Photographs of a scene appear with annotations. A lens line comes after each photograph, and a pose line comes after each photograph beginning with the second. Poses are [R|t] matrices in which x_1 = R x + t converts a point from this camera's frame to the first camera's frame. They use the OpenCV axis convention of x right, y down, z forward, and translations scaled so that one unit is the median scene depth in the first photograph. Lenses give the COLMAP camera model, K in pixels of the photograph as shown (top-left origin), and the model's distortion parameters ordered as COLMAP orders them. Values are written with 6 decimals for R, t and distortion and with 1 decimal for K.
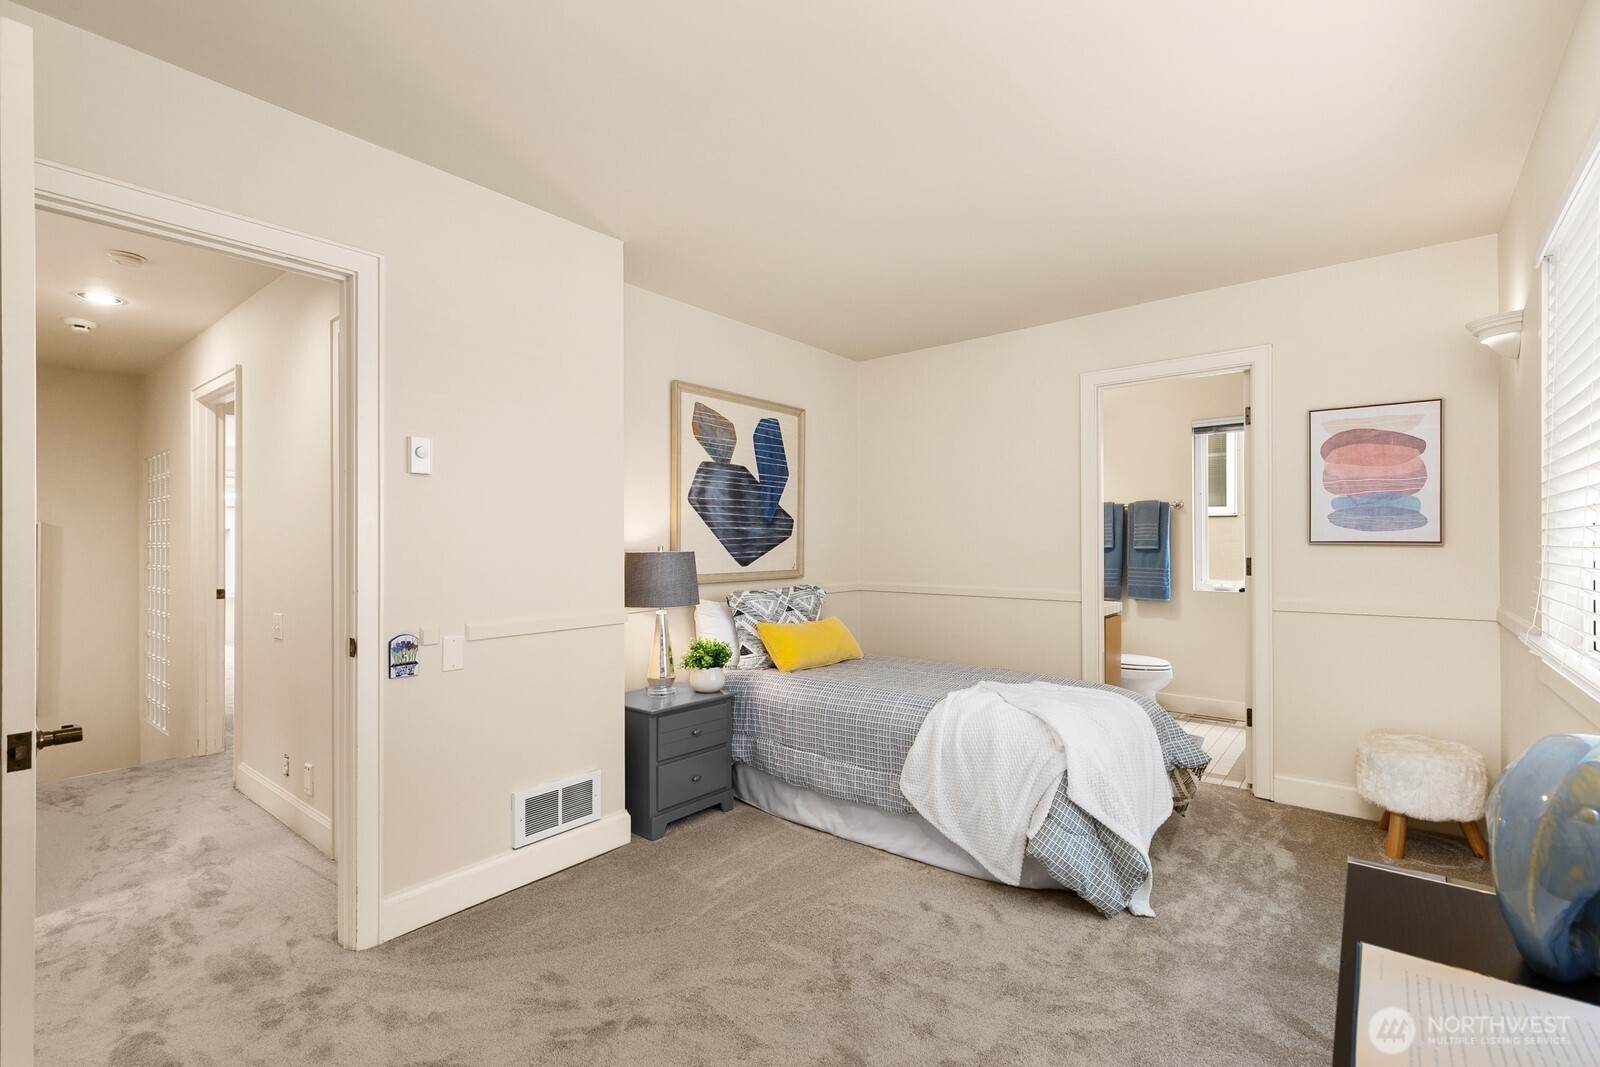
lens RADIAL K [[726.8, 0, 797.2], [0, 726.8, 535.4], [0, 0, 1]] dist [0.016702, -0.002596]
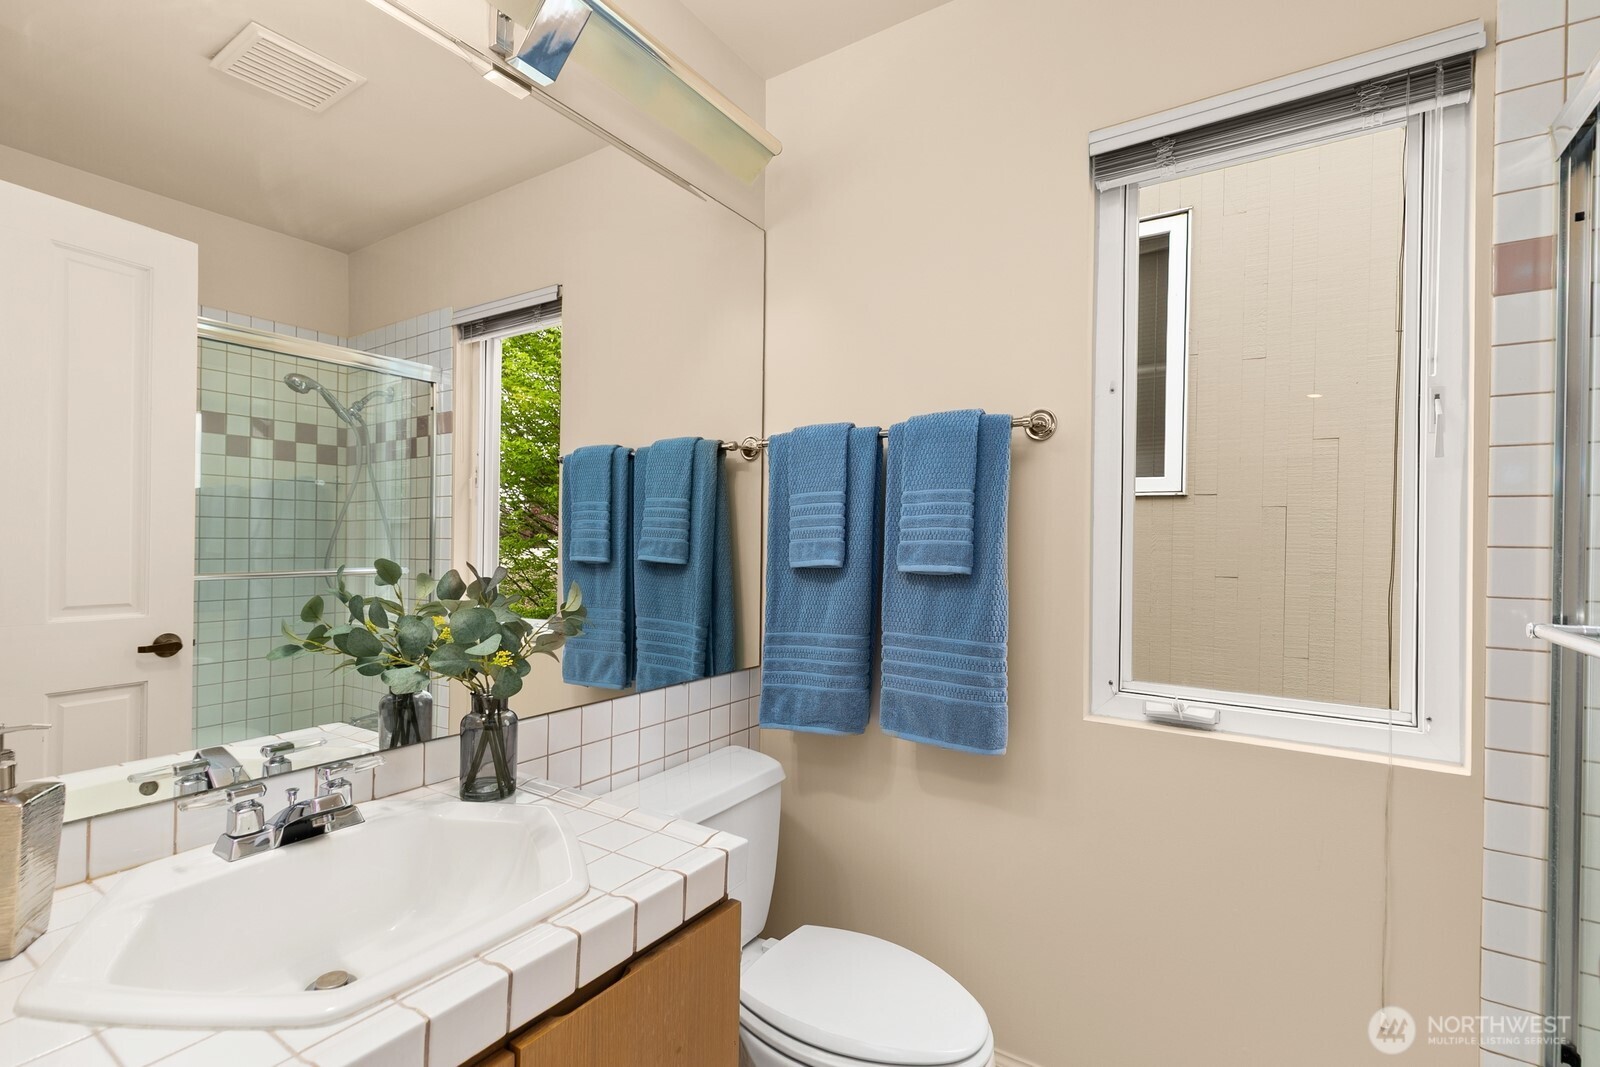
lens RADIAL K [[726.8, 0, 801.4], [0, 726.8, 538.7], [0, 0, 1]] dist [0.016702, -0.002596]
pose [[0.995332, 0.008111, 0.096167, 0.393068], [-0.008387, 0.999962, 0.002464, 0.004067], [-0.096143, -0.003259, 0.995362, 0.706746]]
